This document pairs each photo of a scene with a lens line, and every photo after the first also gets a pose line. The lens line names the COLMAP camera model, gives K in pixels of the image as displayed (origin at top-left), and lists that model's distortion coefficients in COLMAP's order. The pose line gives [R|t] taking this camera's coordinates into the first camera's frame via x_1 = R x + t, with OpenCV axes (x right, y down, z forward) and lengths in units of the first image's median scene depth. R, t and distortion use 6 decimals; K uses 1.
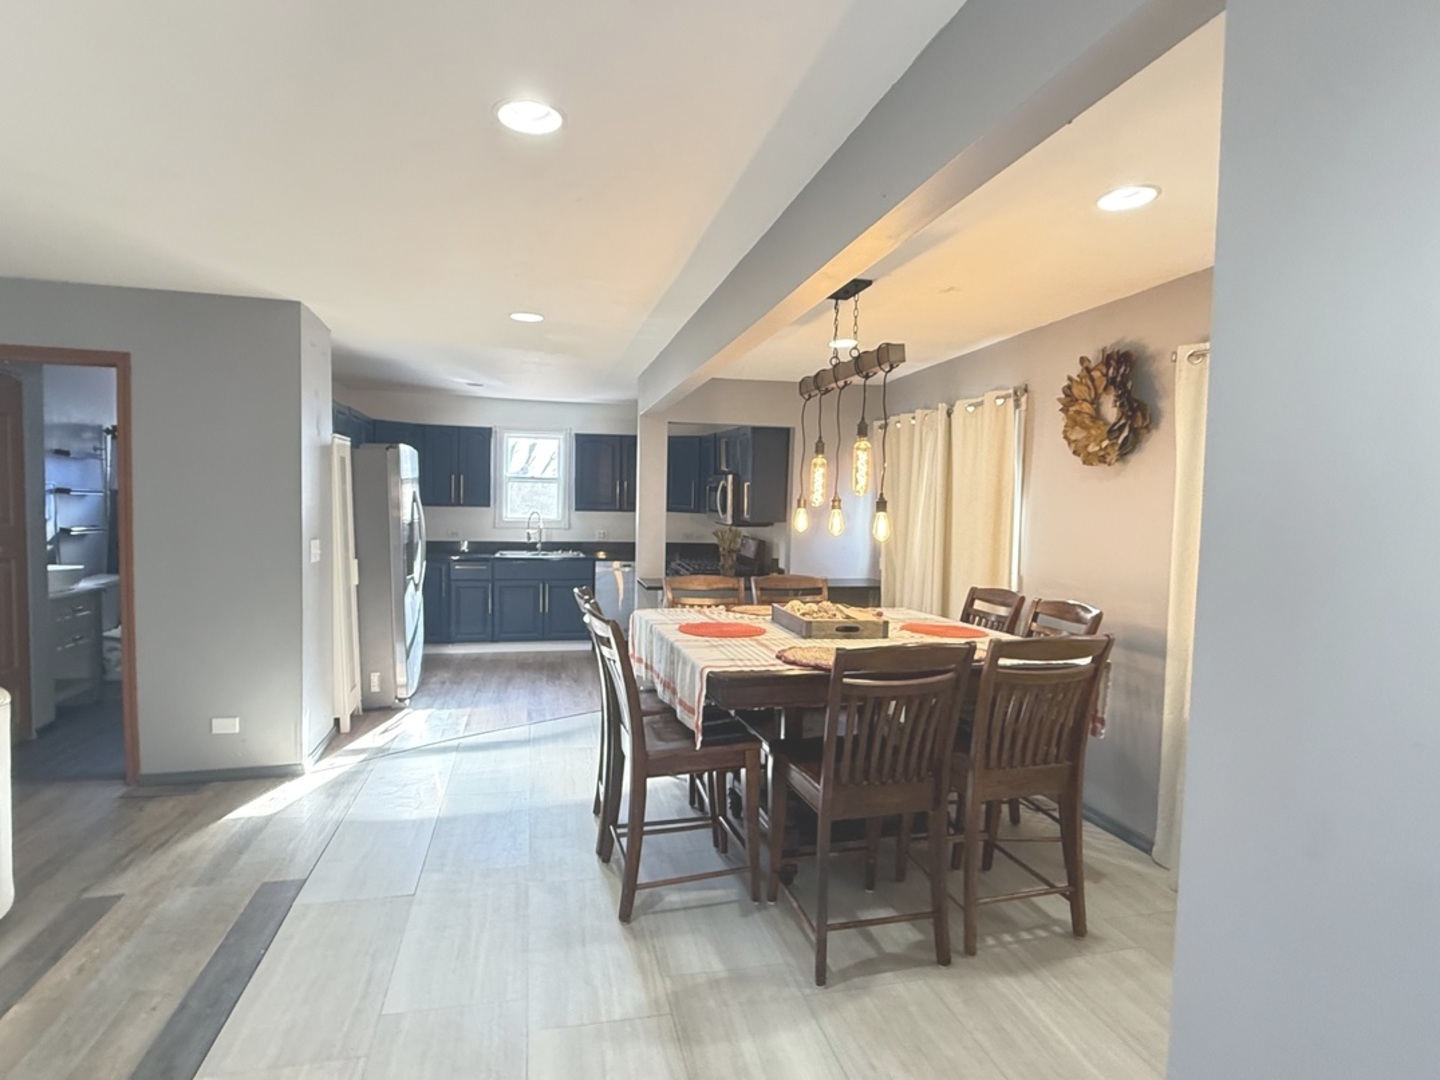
lens RADIAL K [[763.7, 0, 719.7], [0, 763.7, 549.0], [0, 0, 1]] dist [0.004441, -0.000304]
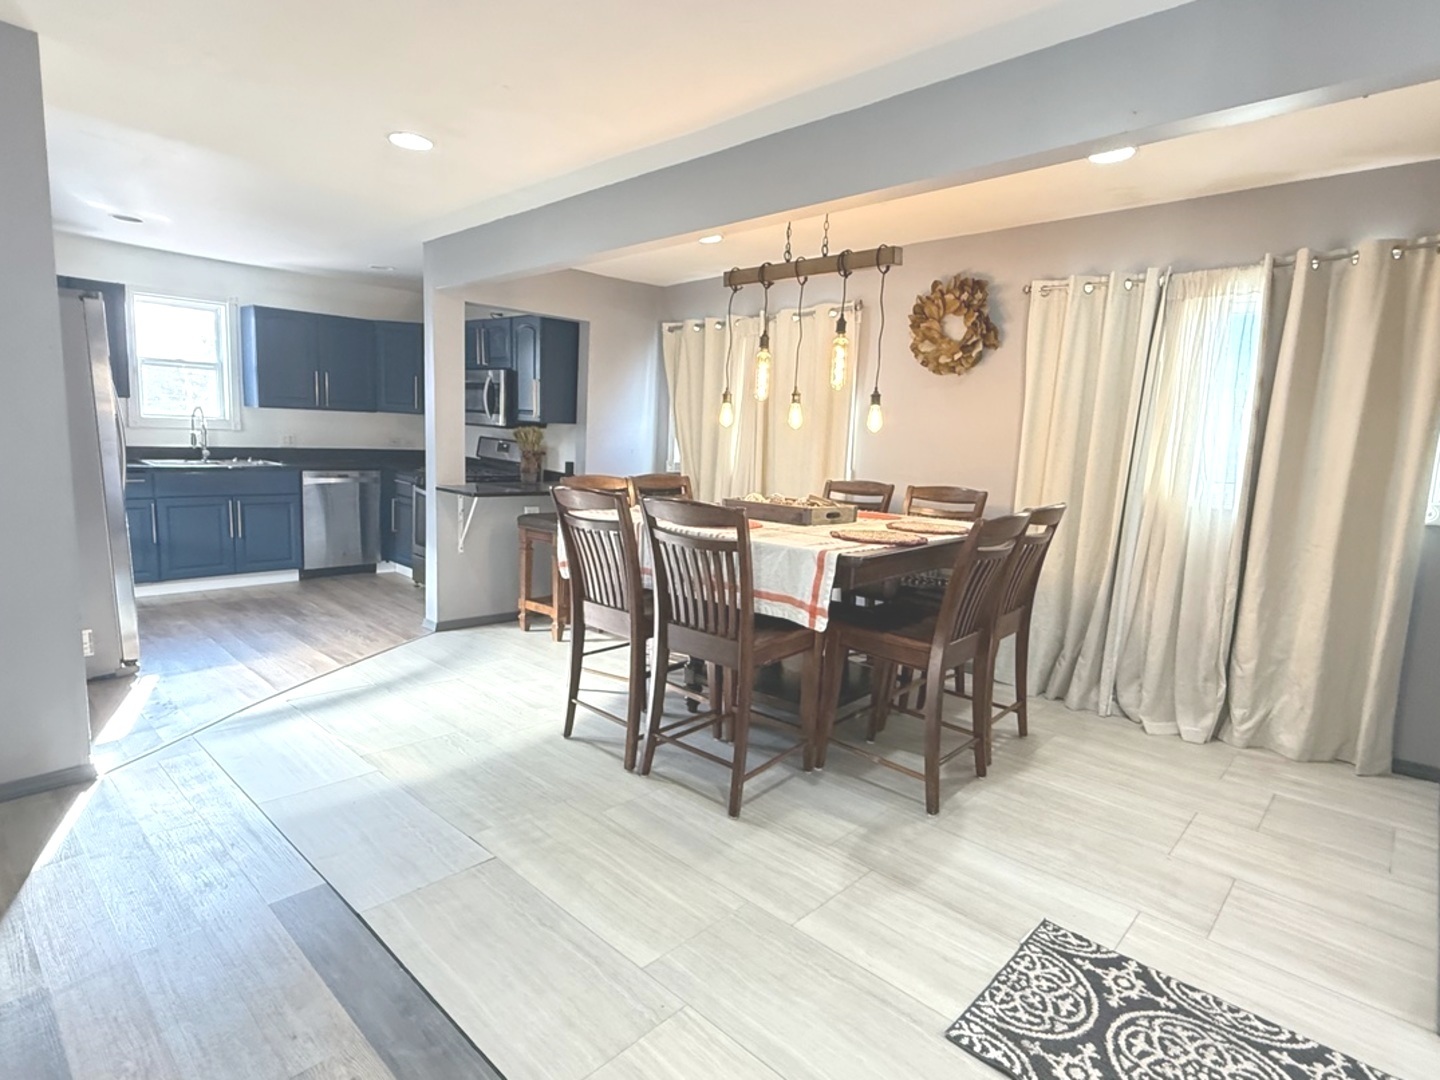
lens RADIAL K [[763.7, 0, 713.0], [0, 763.7, 545.5], [0, 0, 1]] dist [0.004441, -0.000304]
pose [[0.836866, -0.067895, 0.543181, -0.340517], [0.011947, 0.994307, 0.105877, 0.019170], [-0.547277, -0.082115, 0.832913, 0.117289]]
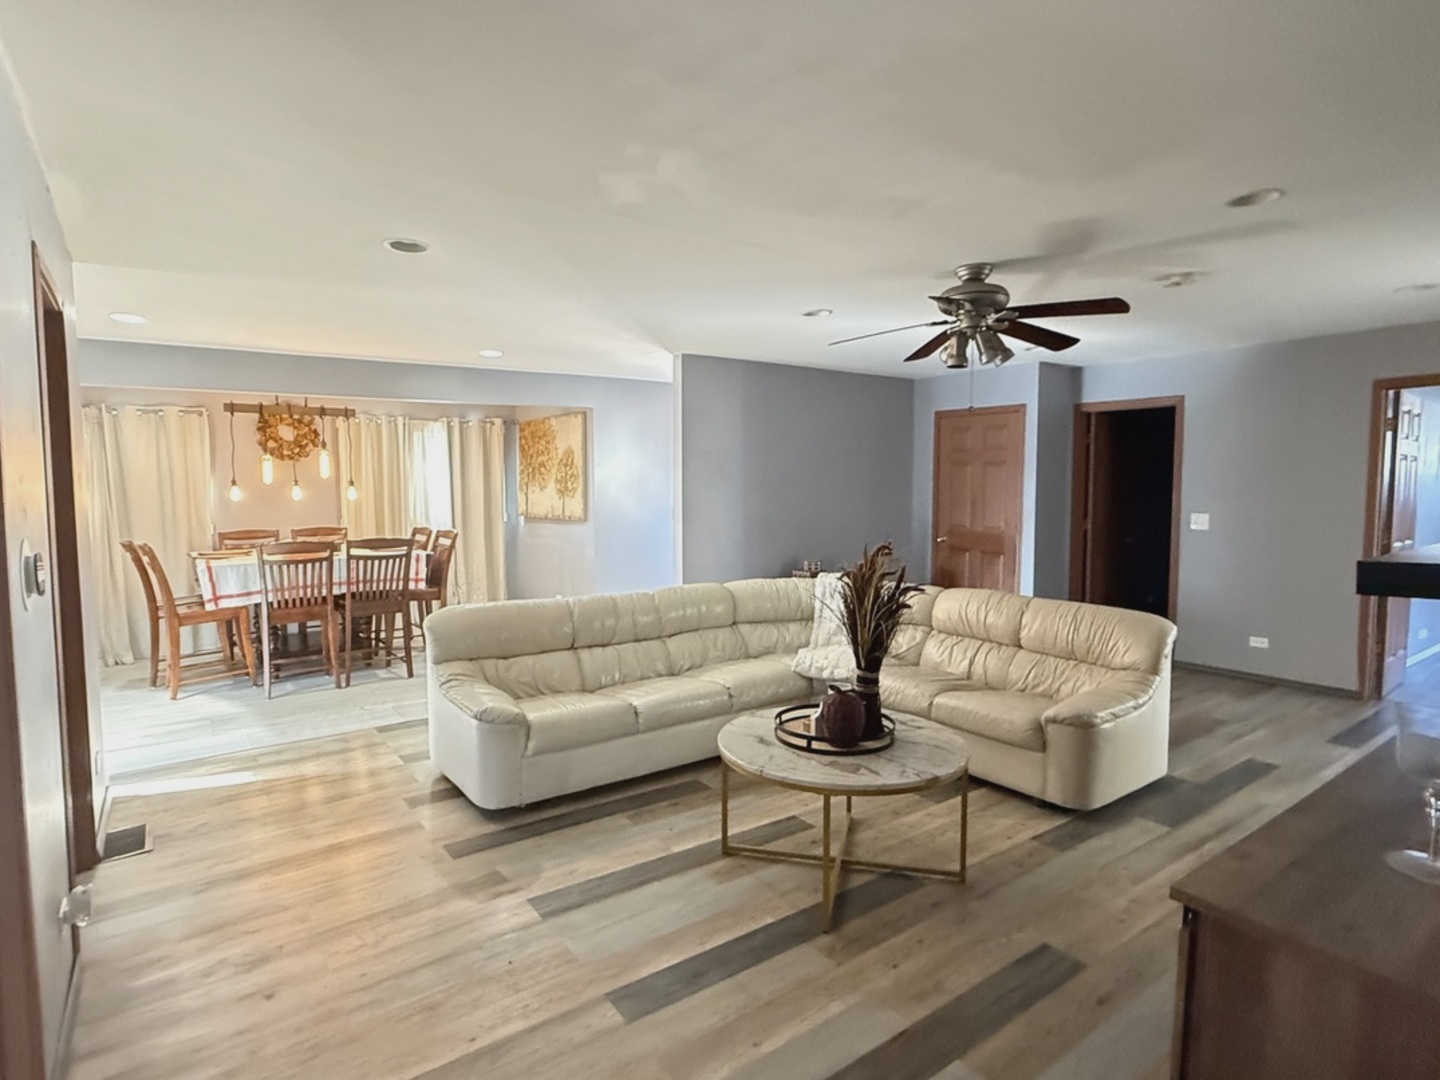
lens RADIAL K [[763.7, 0, 720.5], [0, 763.7, 540.4], [0, 0, 1]] dist [0.004441, -0.000304]
pose [[-0.379744, -0.088269, 0.920871, -1.240902], [0.050197, 0.992005, 0.115787, -0.053967], [-0.923729, 0.090194, -0.372277, 0.494821]]
